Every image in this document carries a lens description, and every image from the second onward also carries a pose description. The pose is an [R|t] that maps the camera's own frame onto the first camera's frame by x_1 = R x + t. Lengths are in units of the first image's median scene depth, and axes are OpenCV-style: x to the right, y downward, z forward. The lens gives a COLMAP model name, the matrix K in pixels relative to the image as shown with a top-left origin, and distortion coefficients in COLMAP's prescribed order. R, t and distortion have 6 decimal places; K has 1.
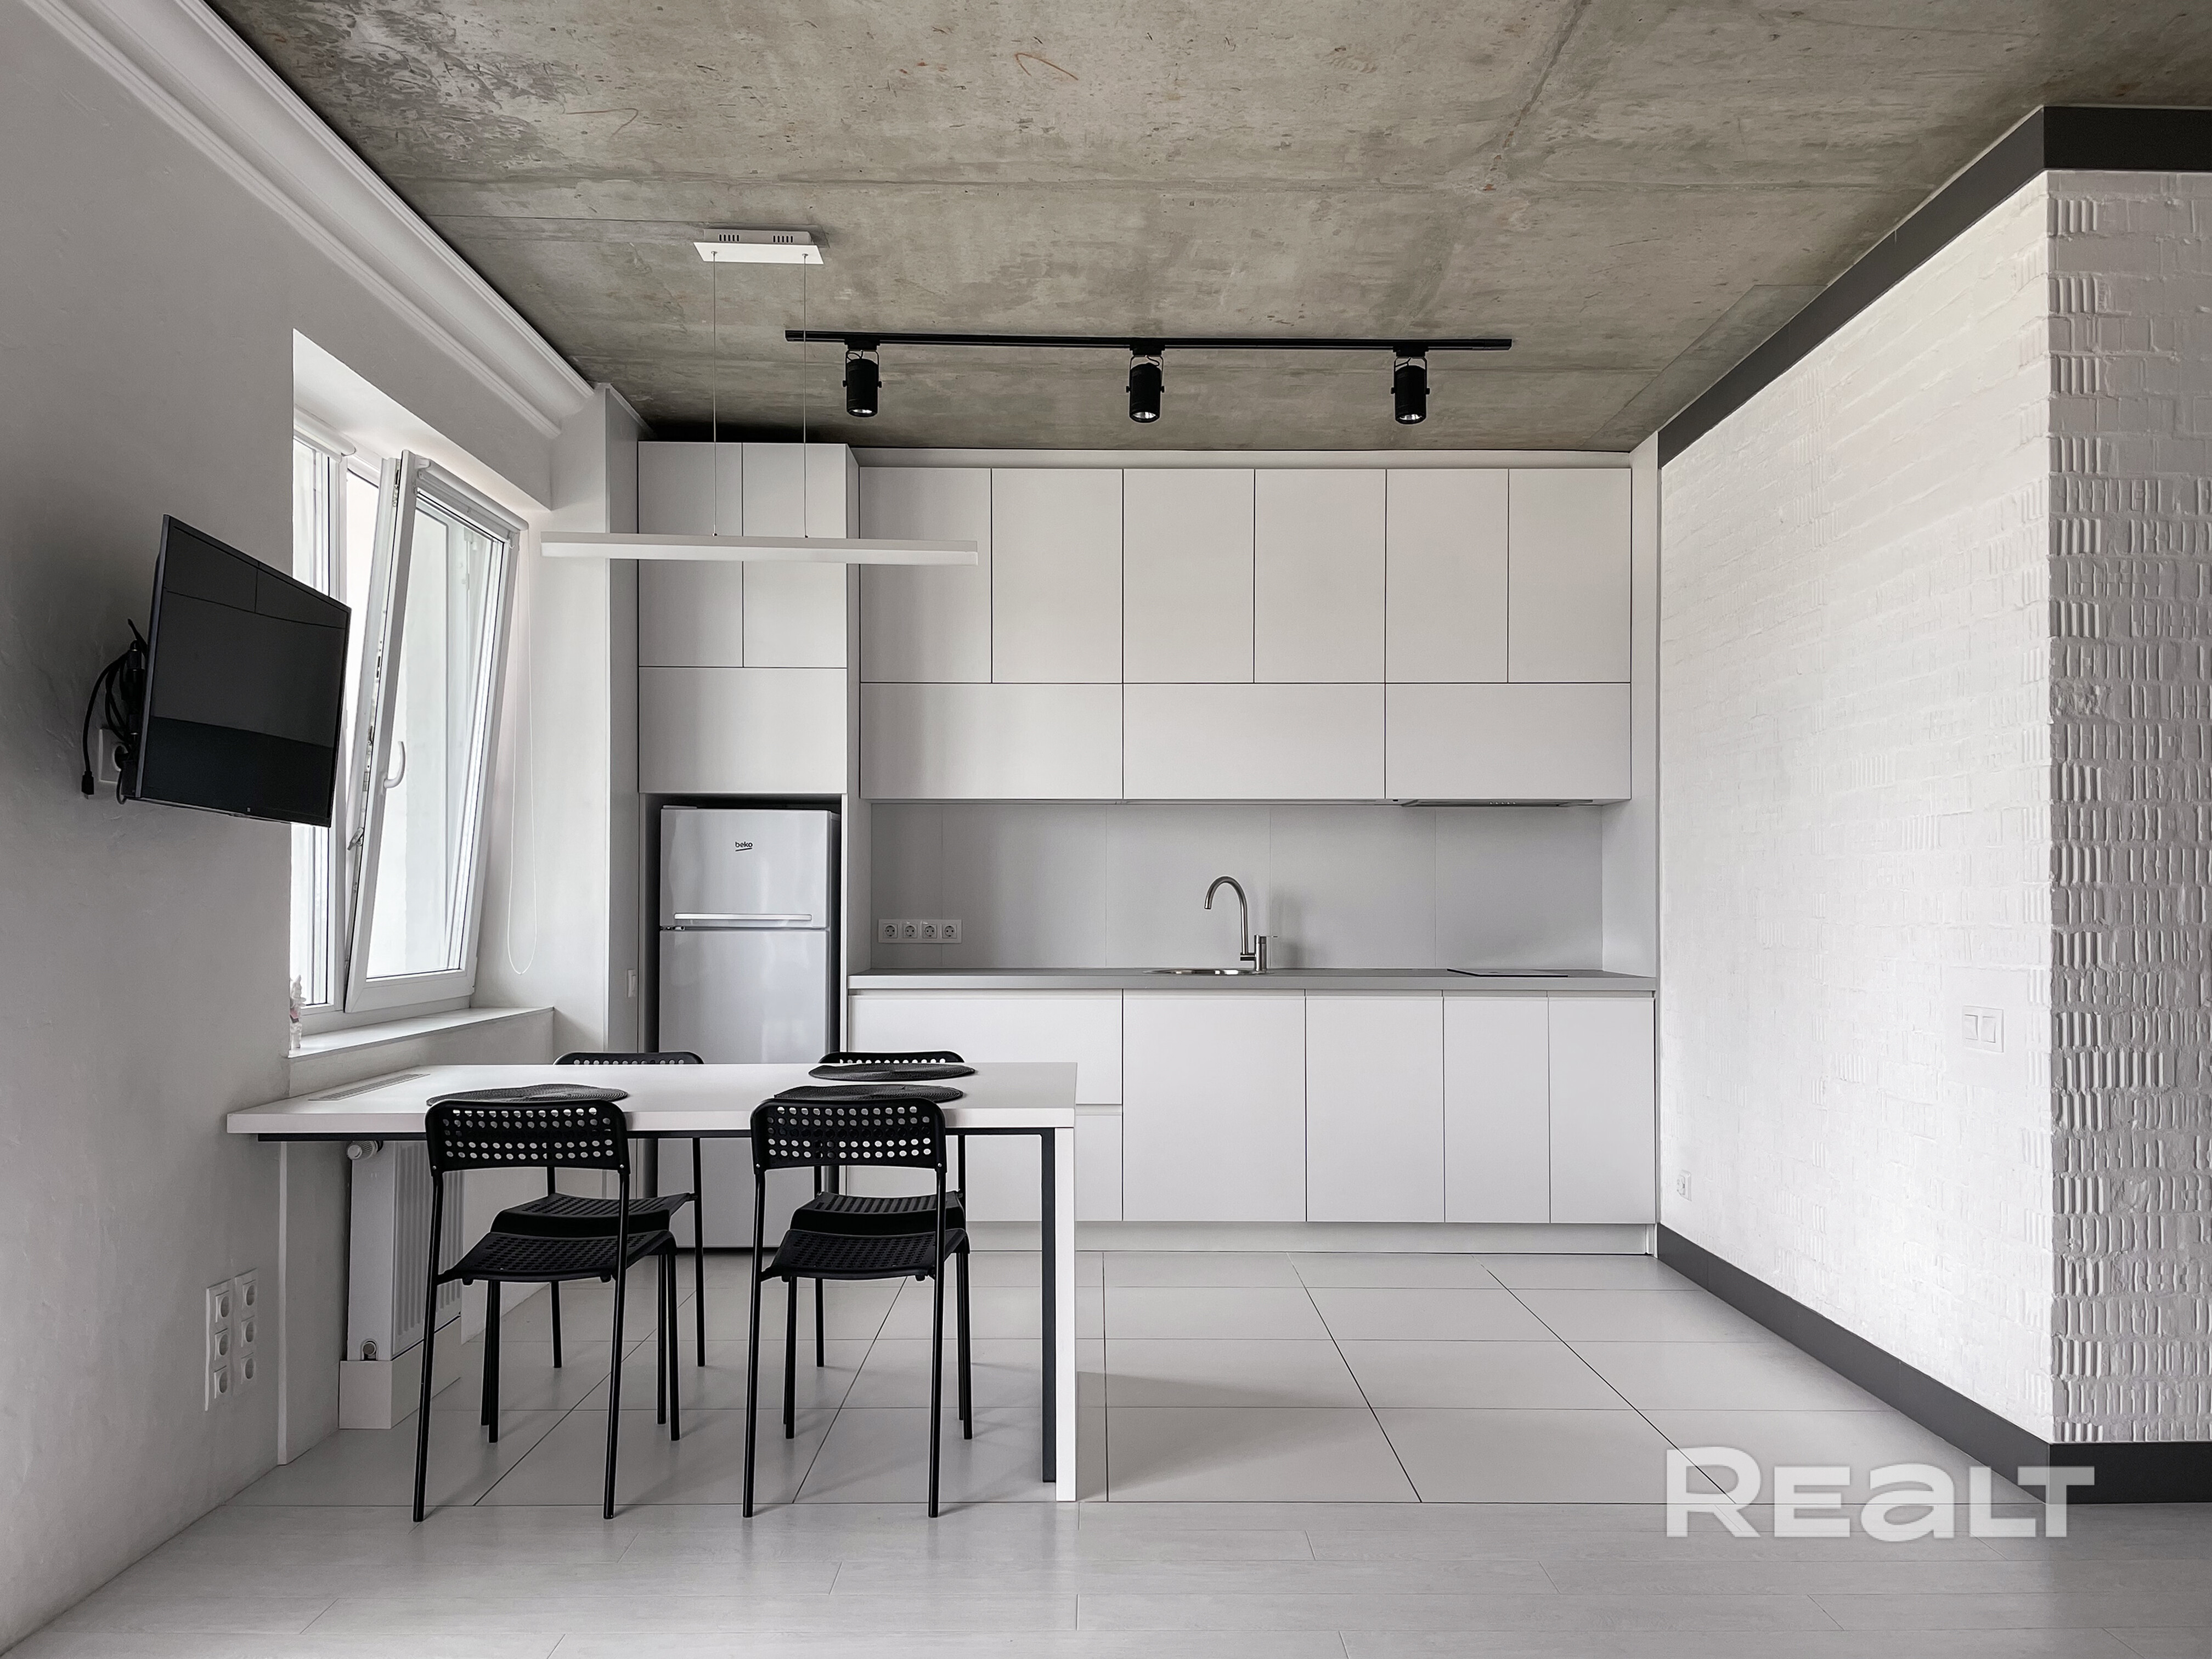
lens RADIAL K [[1707.1, 0, 1112.2], [0, 1707.1, 877.6], [0, 0, 1]] dist [0.094613, -0.119172]
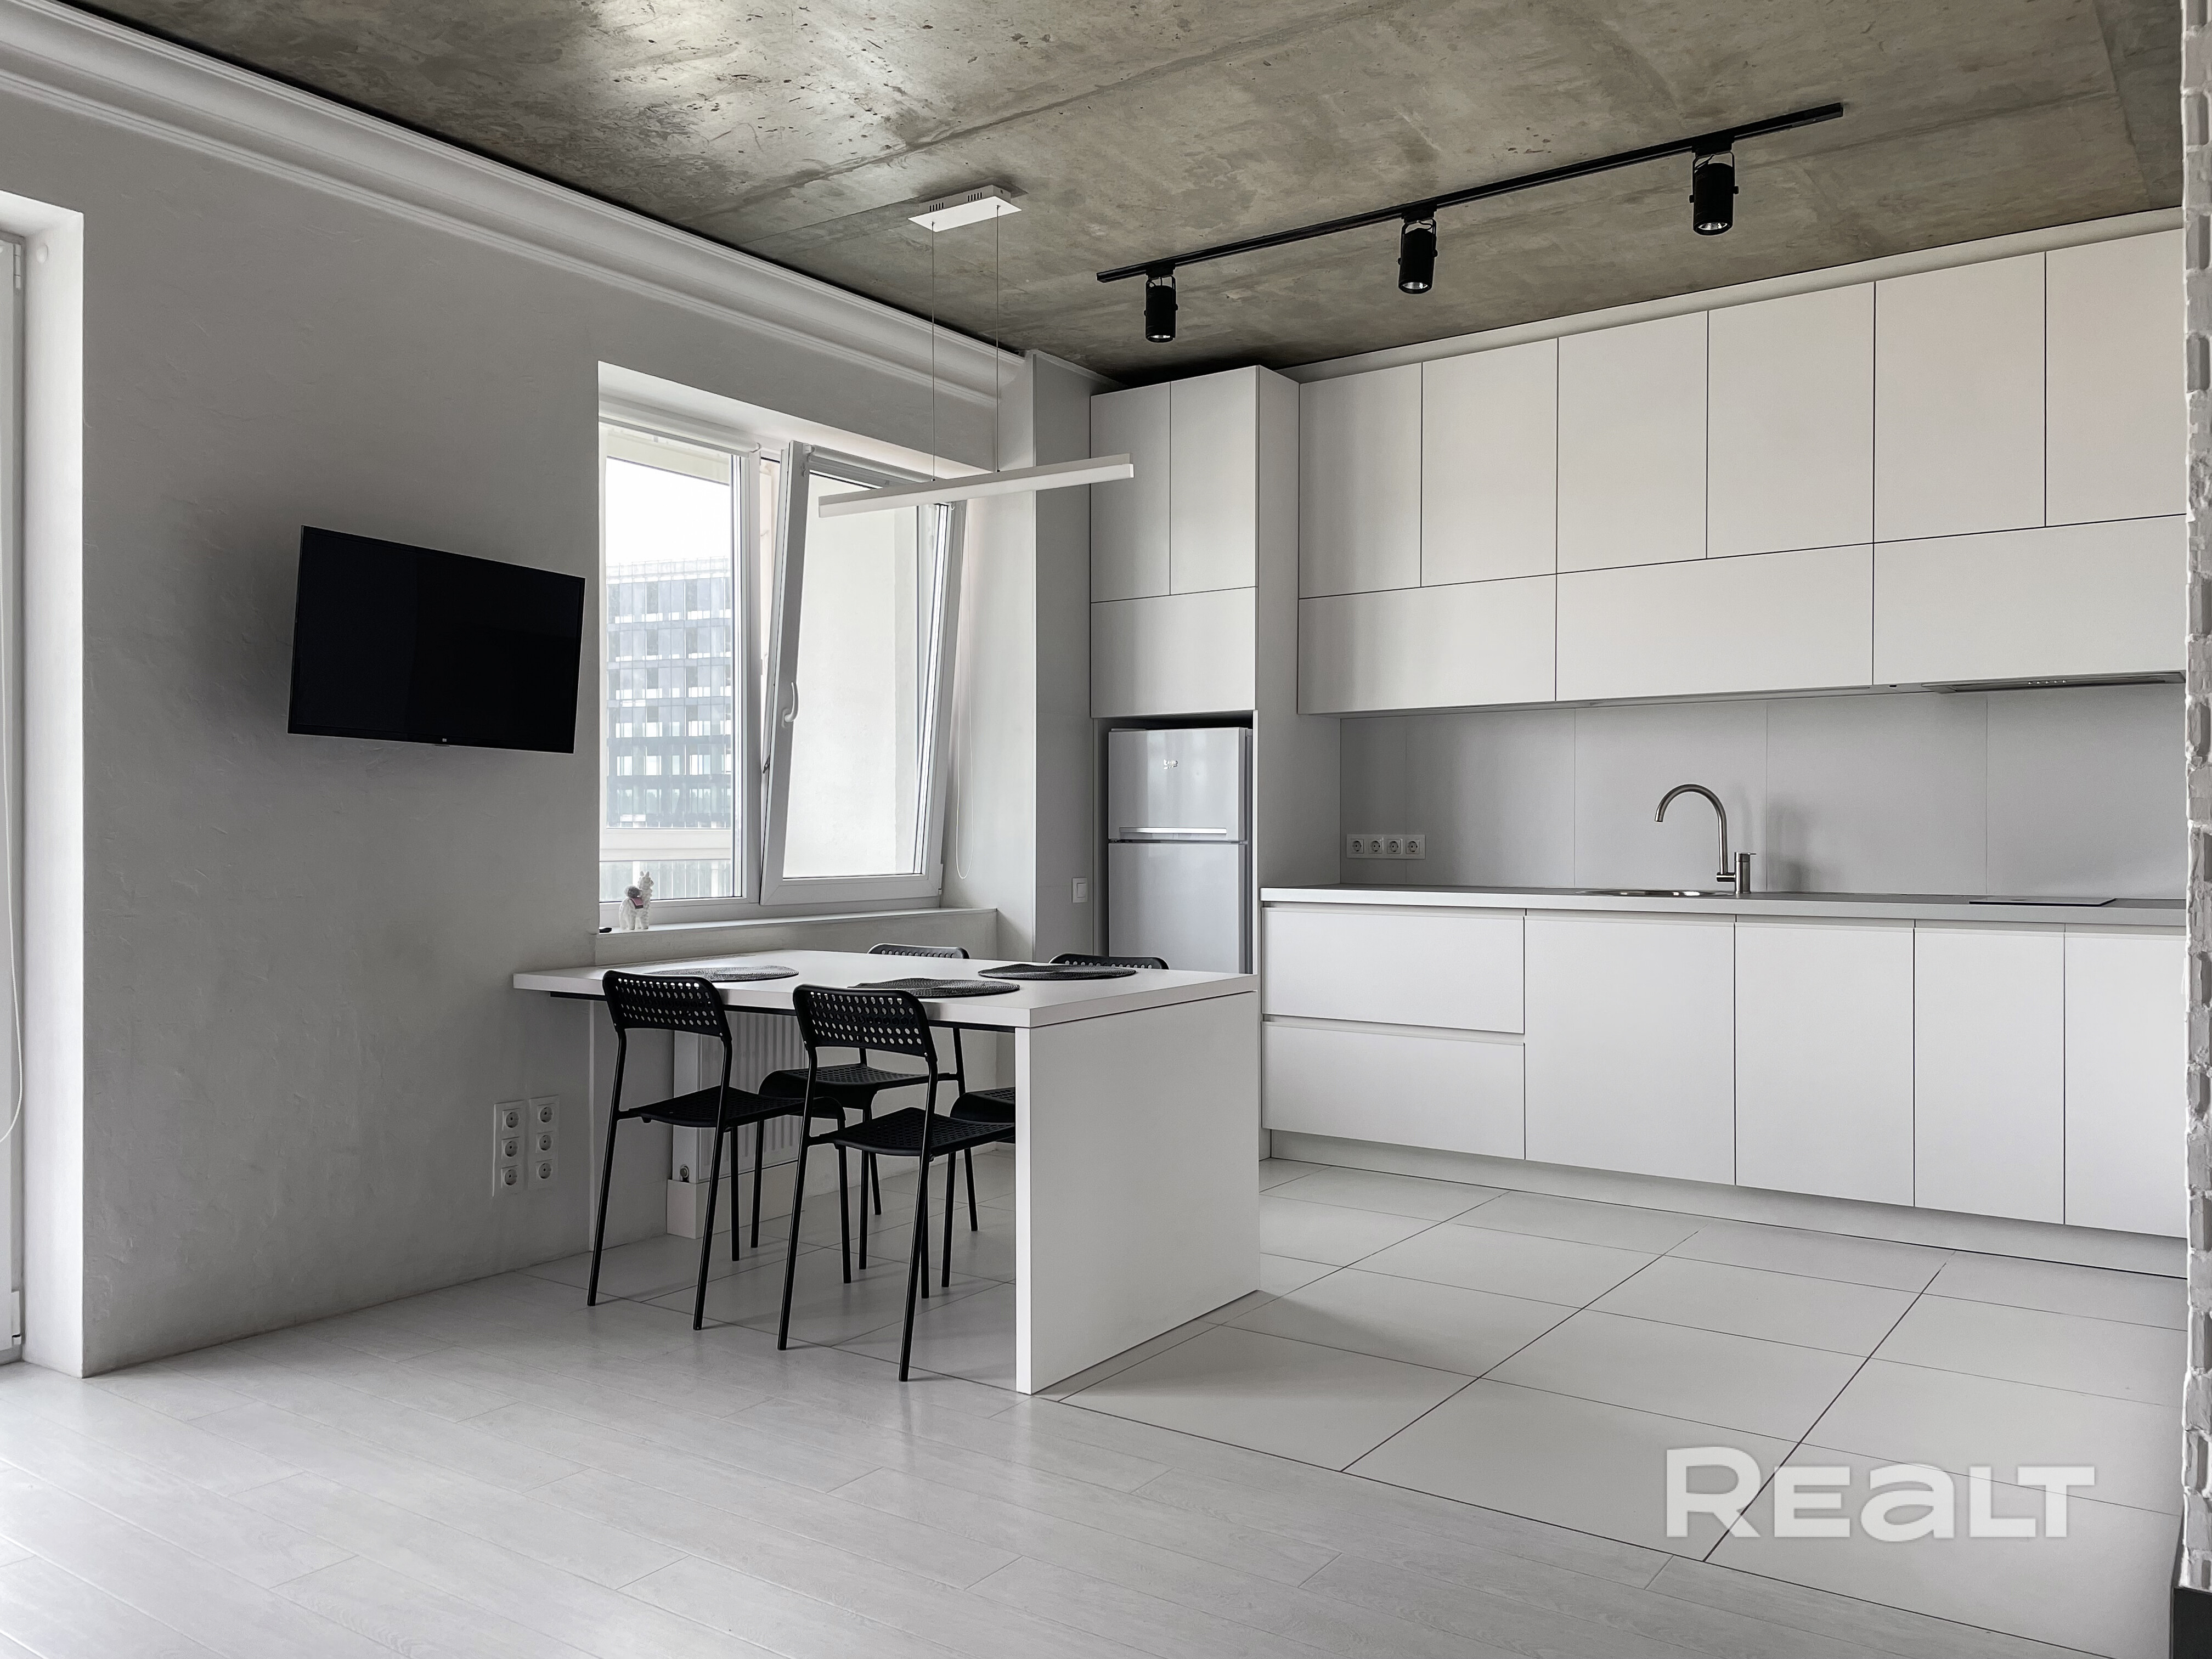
lens RADIAL K [[1682.8, 0, 1106.0], [0, 1682.8, 829.5], [0, 0, 1]] dist [0.083308, -0.111726]
pose [[0.811918, -0.003568, -0.583761, 0.383063], [0.010940, 0.999899, 0.009105, 0.013084], [0.583669, -0.013778, 0.811875, 0.140953]]
